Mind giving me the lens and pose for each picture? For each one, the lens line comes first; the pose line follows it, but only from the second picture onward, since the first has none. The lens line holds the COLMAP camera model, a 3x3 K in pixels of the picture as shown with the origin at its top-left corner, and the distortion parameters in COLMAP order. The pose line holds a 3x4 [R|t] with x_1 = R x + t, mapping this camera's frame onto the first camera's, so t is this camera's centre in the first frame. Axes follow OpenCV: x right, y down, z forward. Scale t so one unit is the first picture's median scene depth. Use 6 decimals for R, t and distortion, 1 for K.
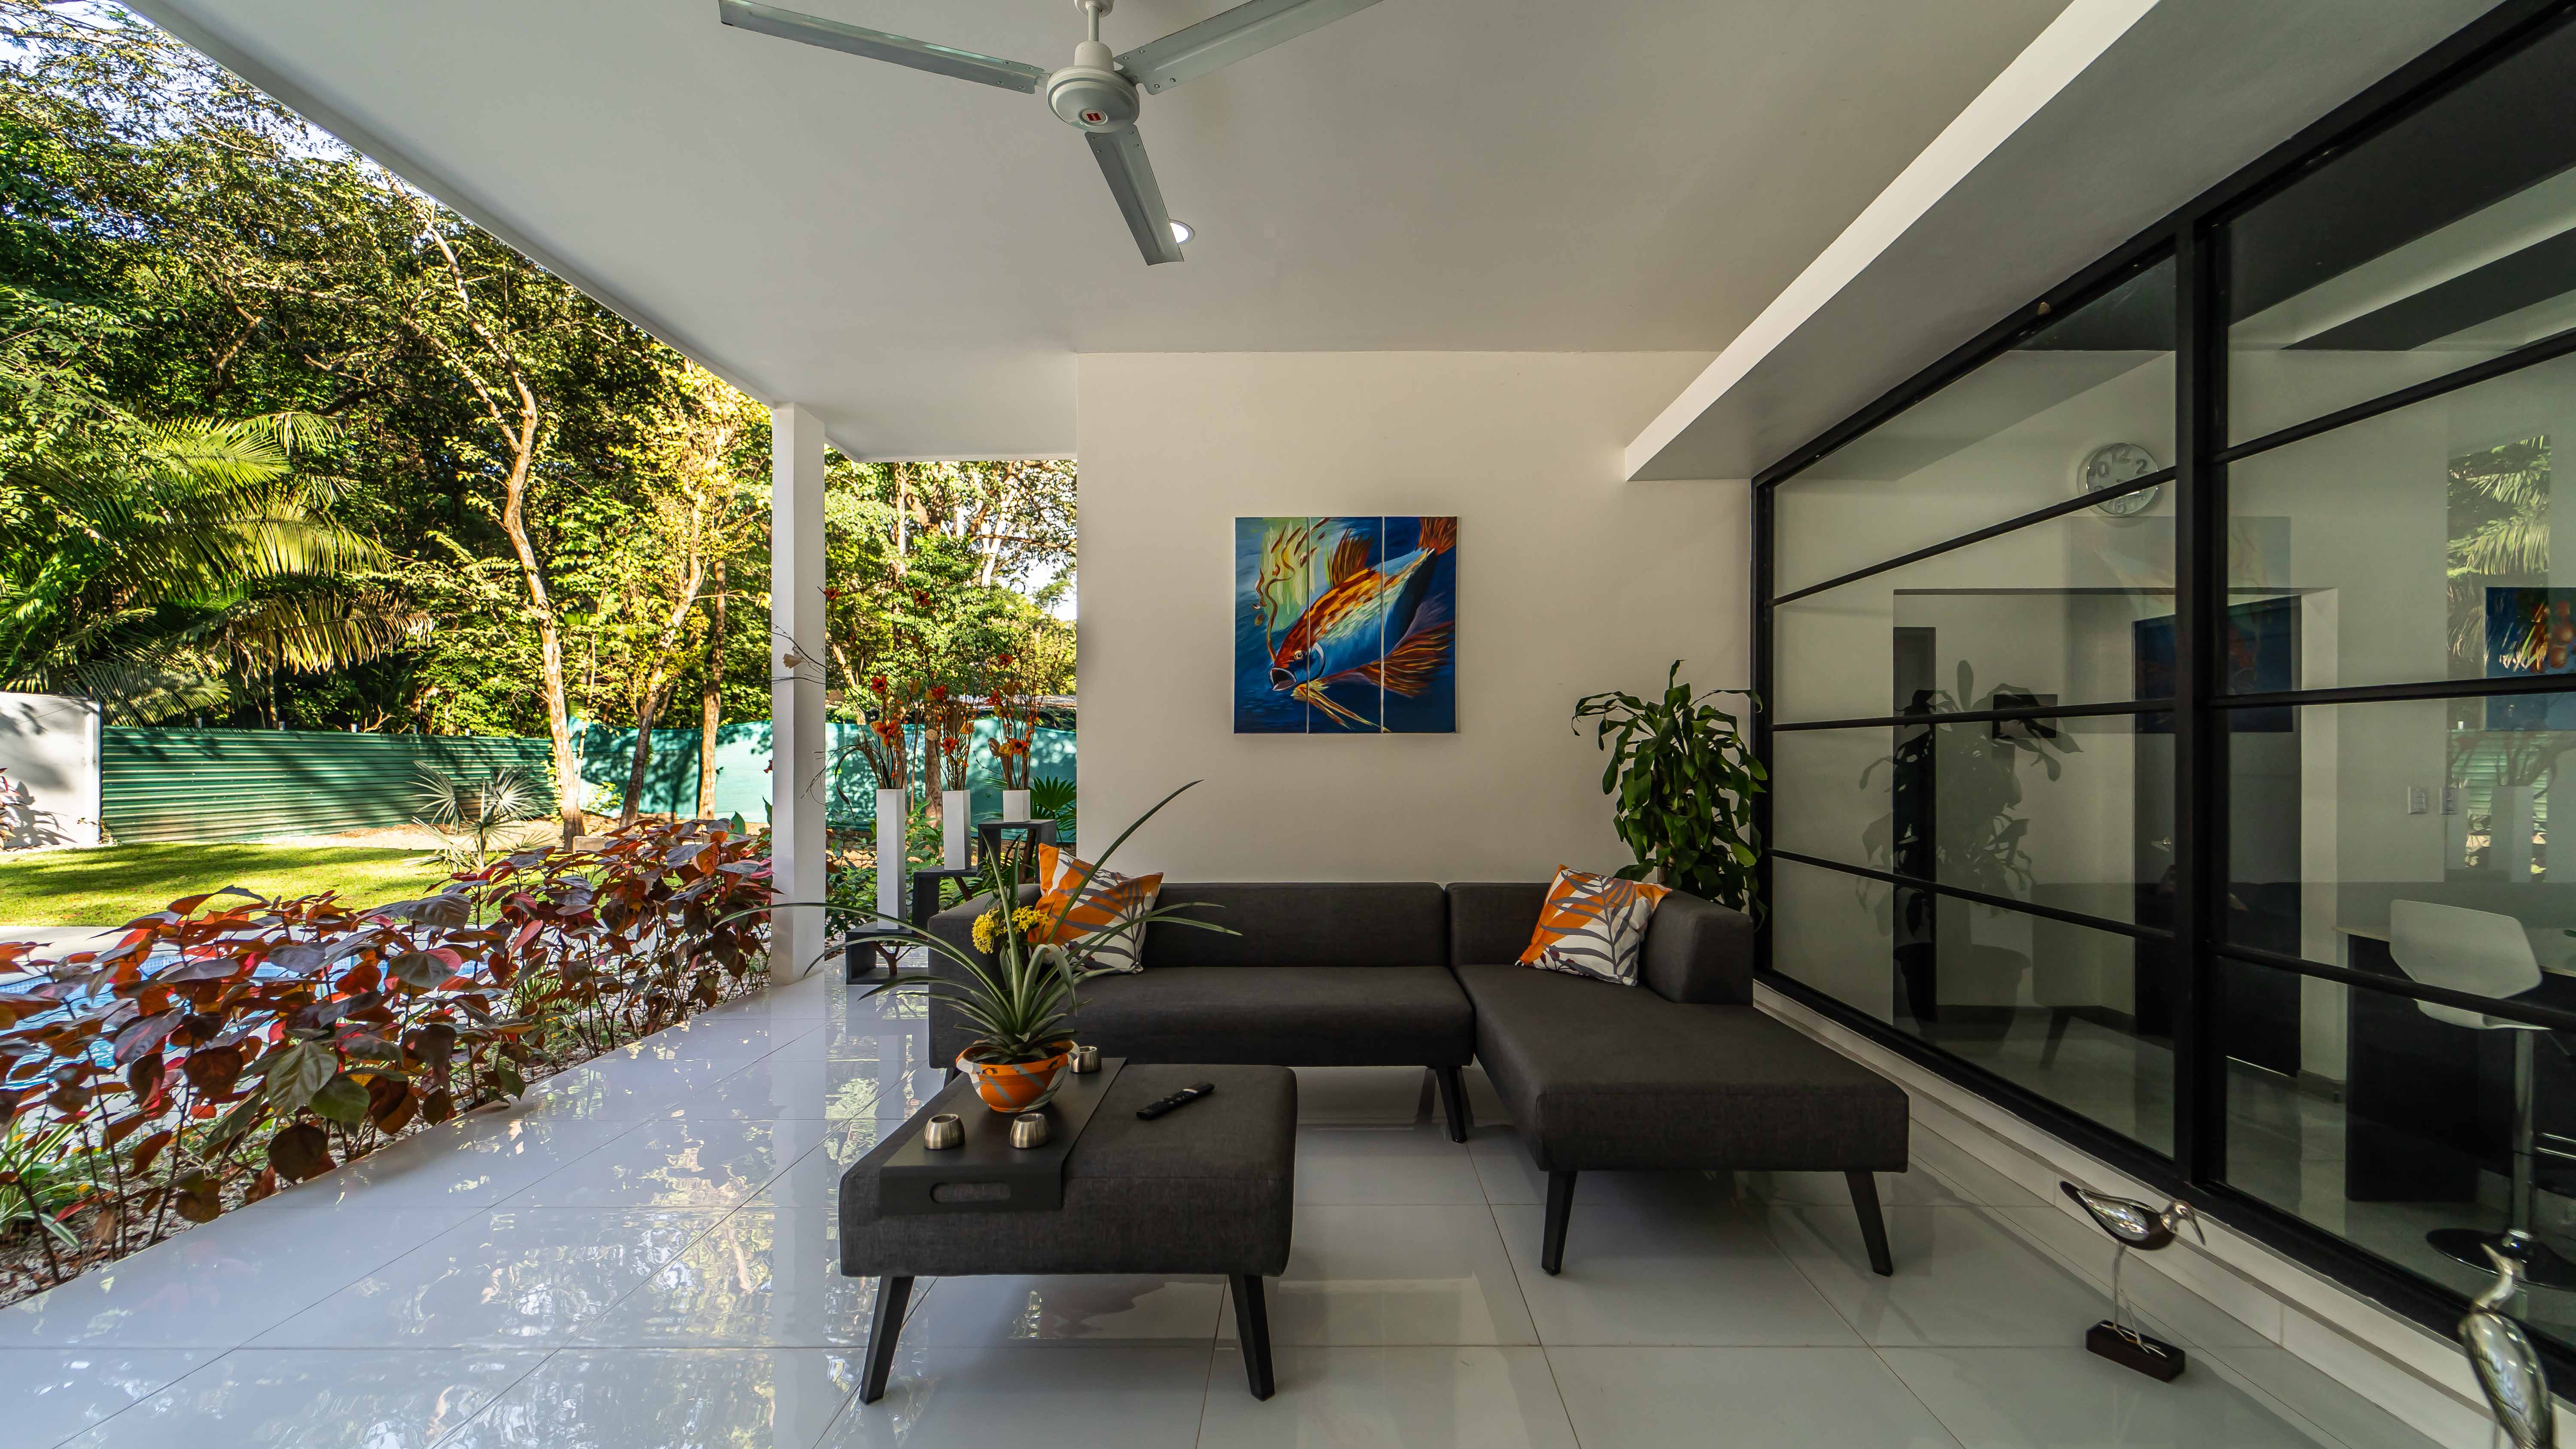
lens RADIAL K [[1055.5, 0, 1308.4], [0, 1055.5, 765.0], [0, 0, 1]] dist [0.003950, 0.000416]
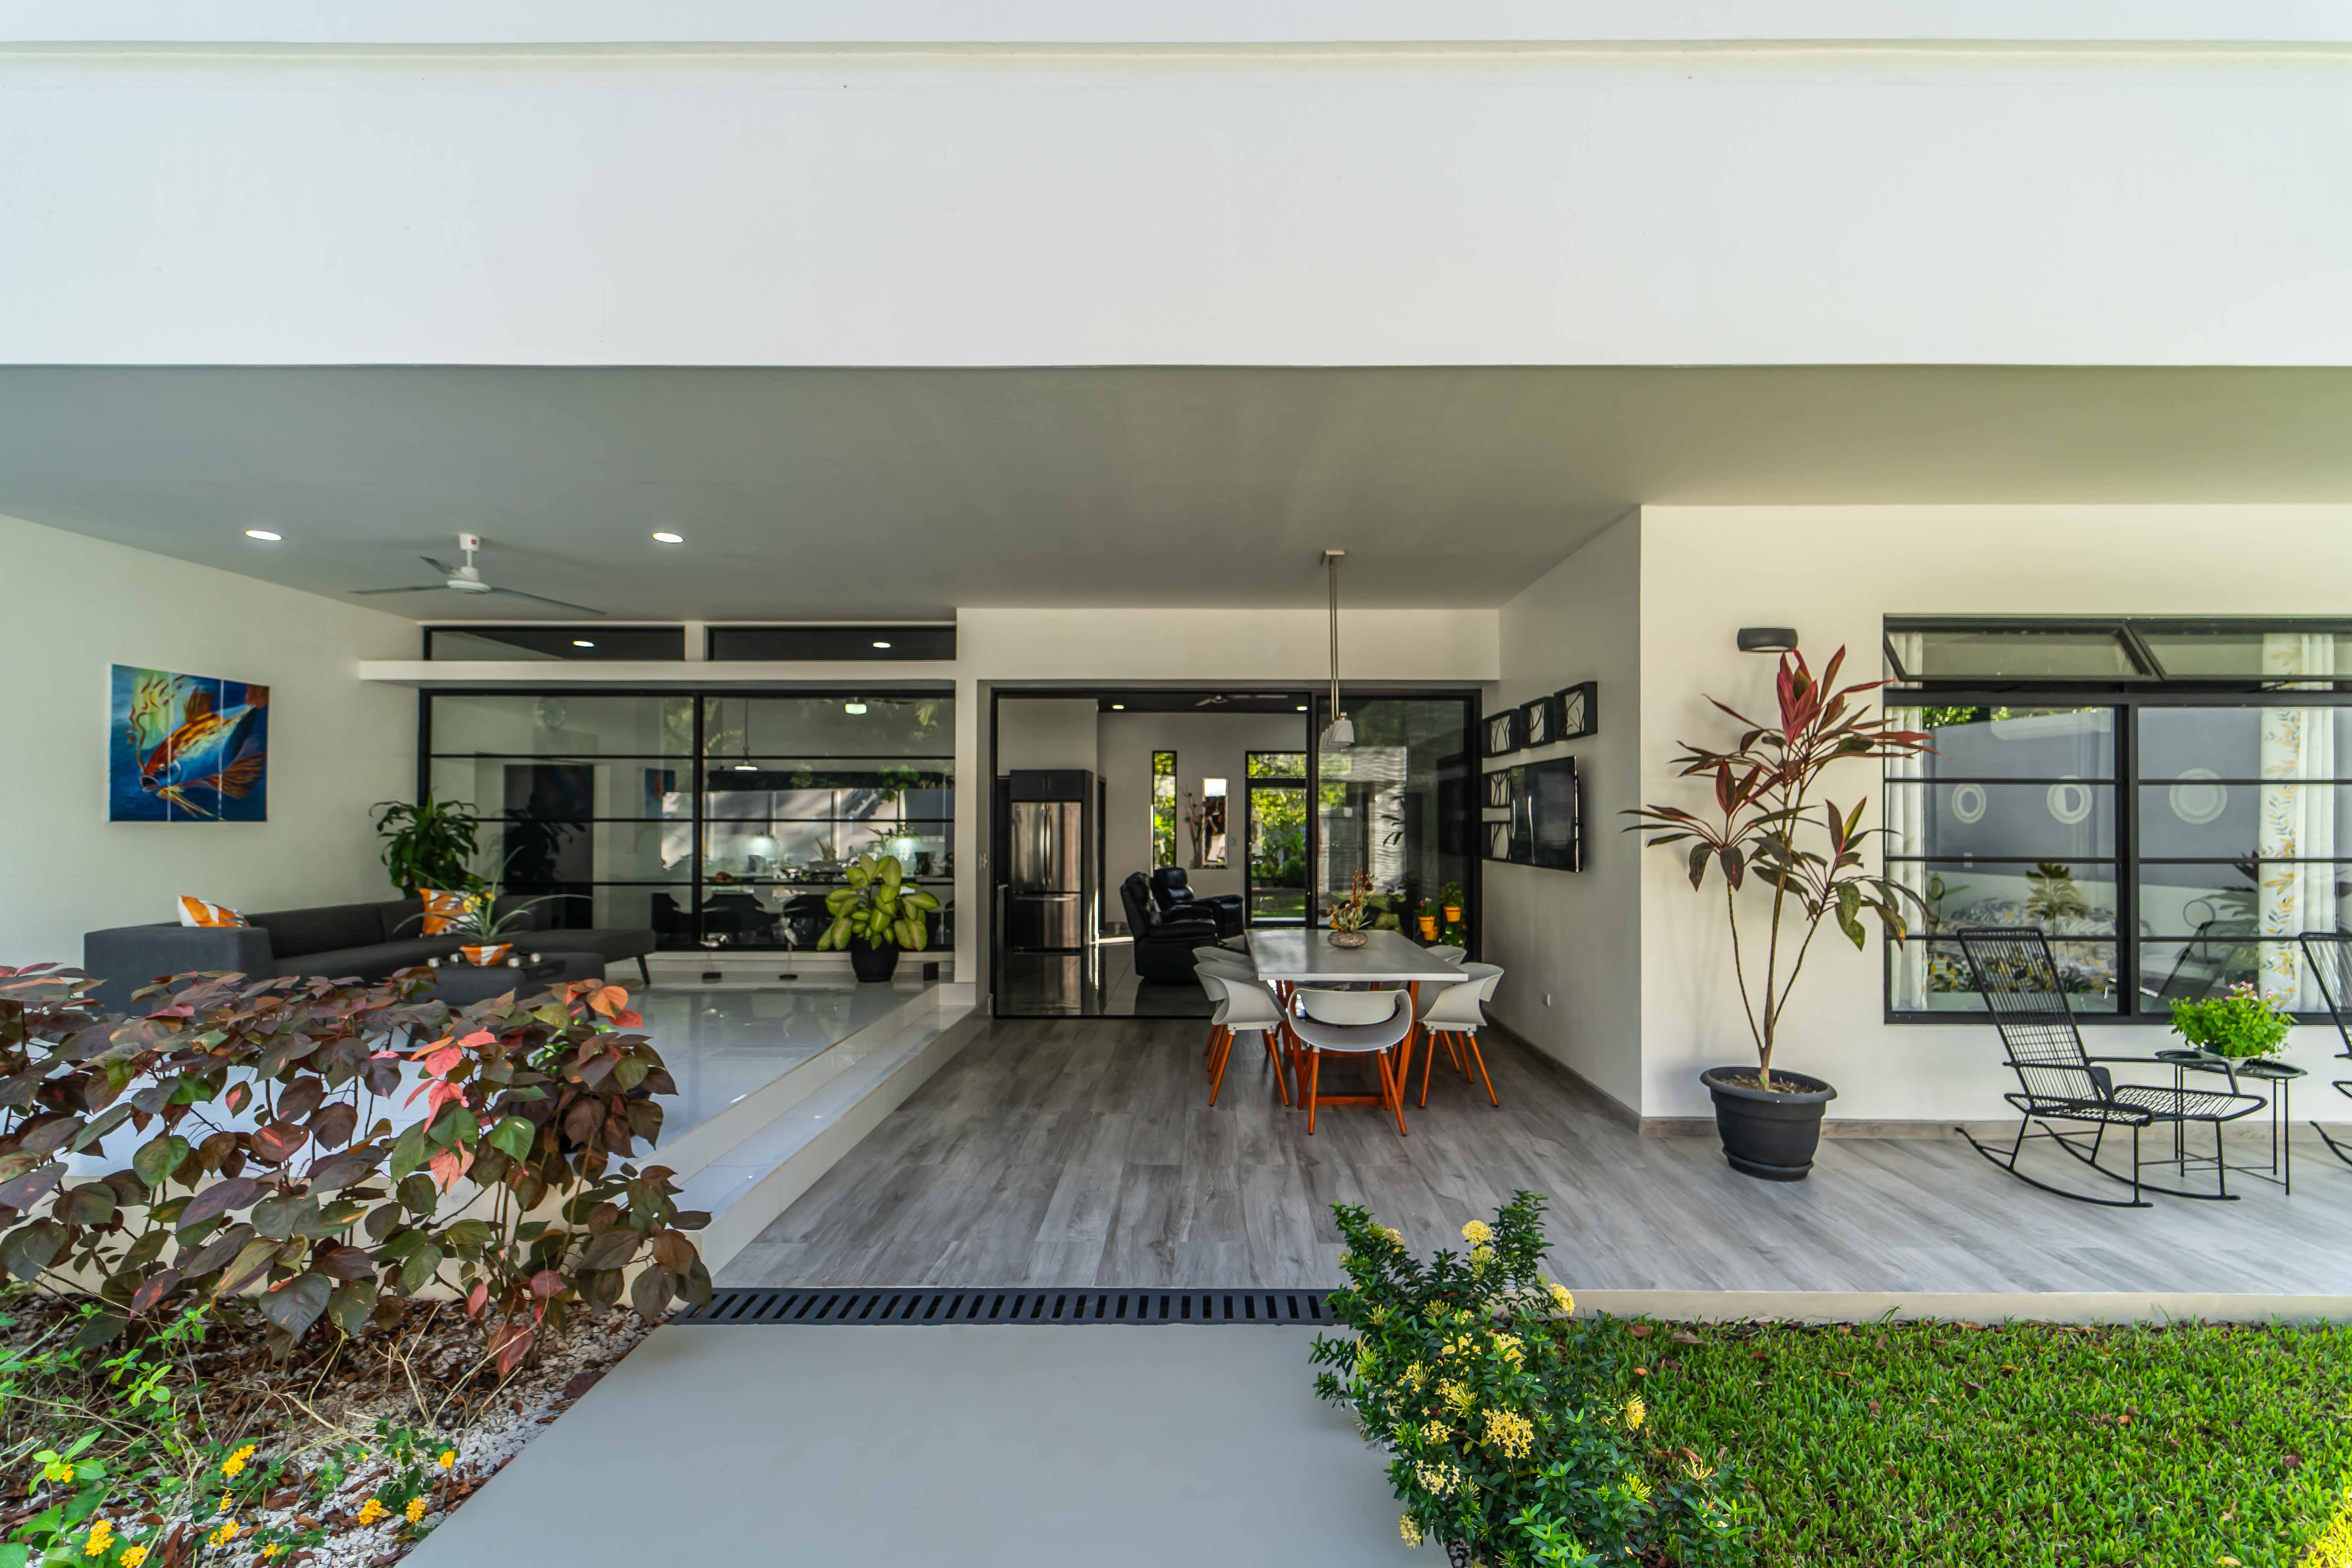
lens RADIAL K [[957.0, 0, 1193.6], [0, 957.0, 781.2], [0, 0, 1]] dist [0.001717, -0.001170]
pose [[-0.000782, 0.042518, 0.999095, -0.337355], [0.008914, 0.999056, -0.042509, -0.004409], [-0.999960, 0.008873, -0.001161, -0.103917]]
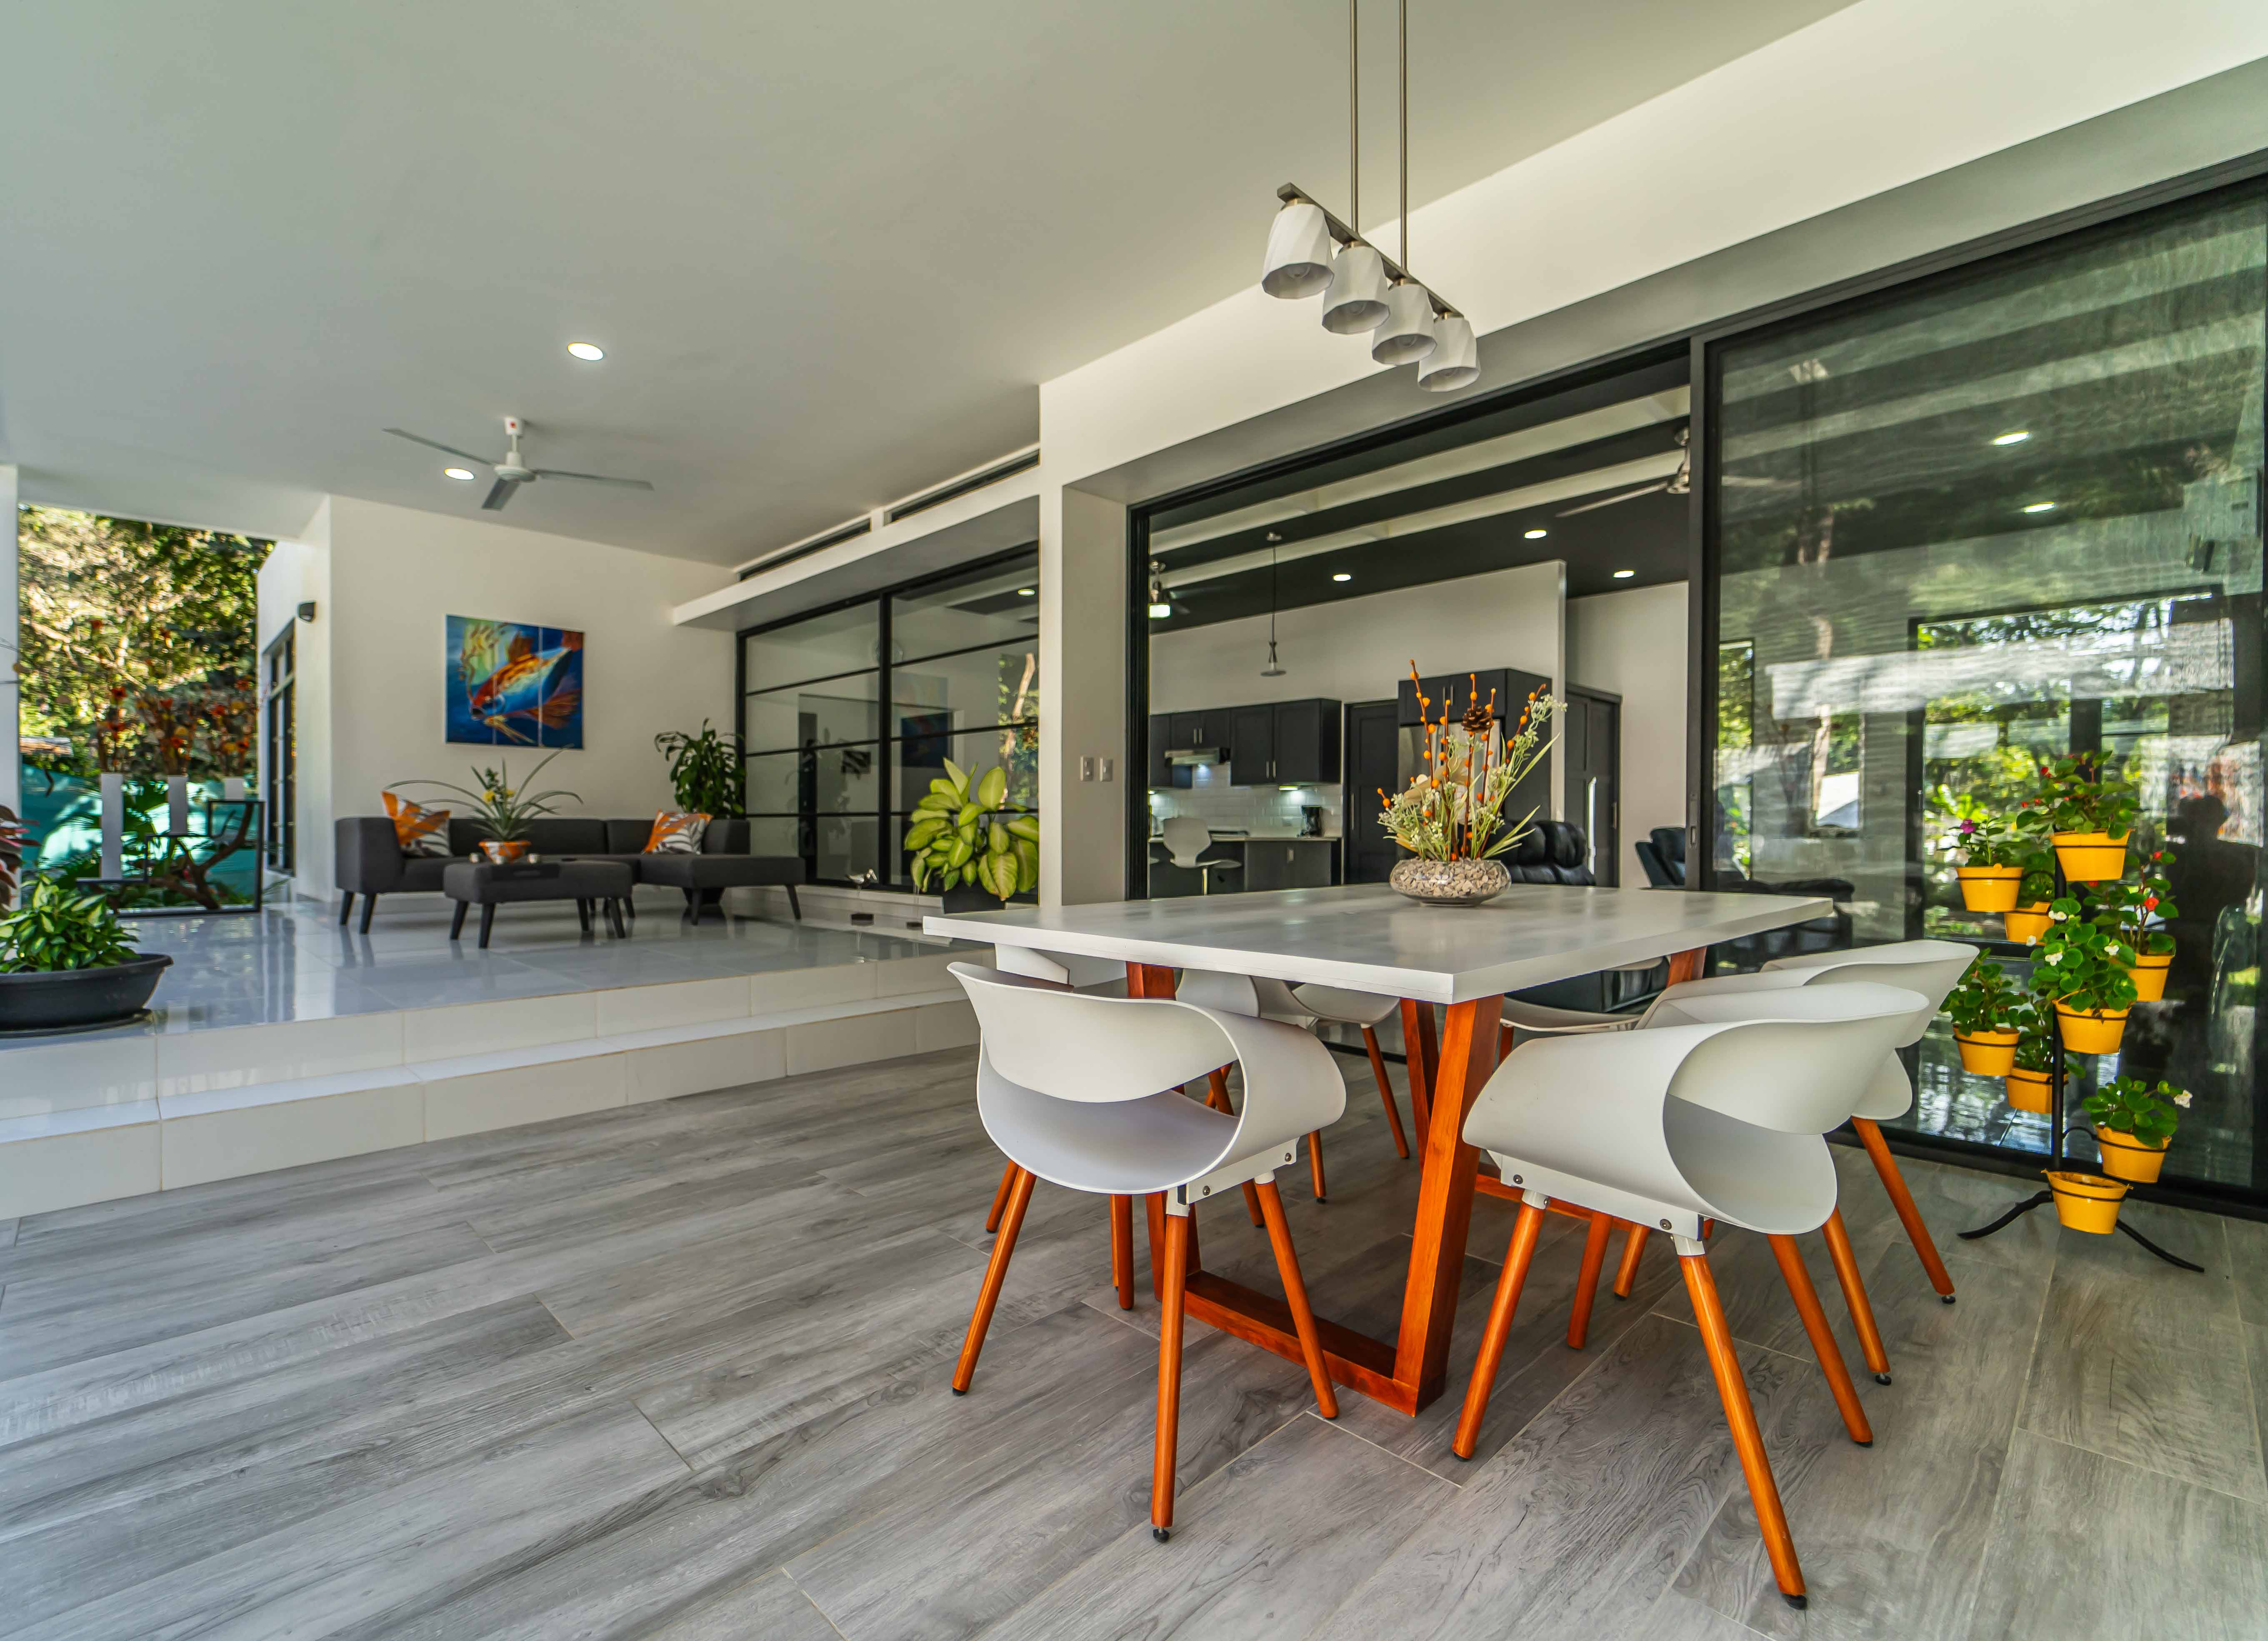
lens RADIAL K [[1015.2, 0, 1065.2], [0, 1015.2, 820.9], [0, 0, 1]] dist [-0.015327, 0.000319]
pose [[0.718934, 0.006369, 0.695049, -0.122200], [0.004341, 0.999897, -0.013653, 0.030771], [-0.695065, 0.012833, 0.718833, -0.214314]]
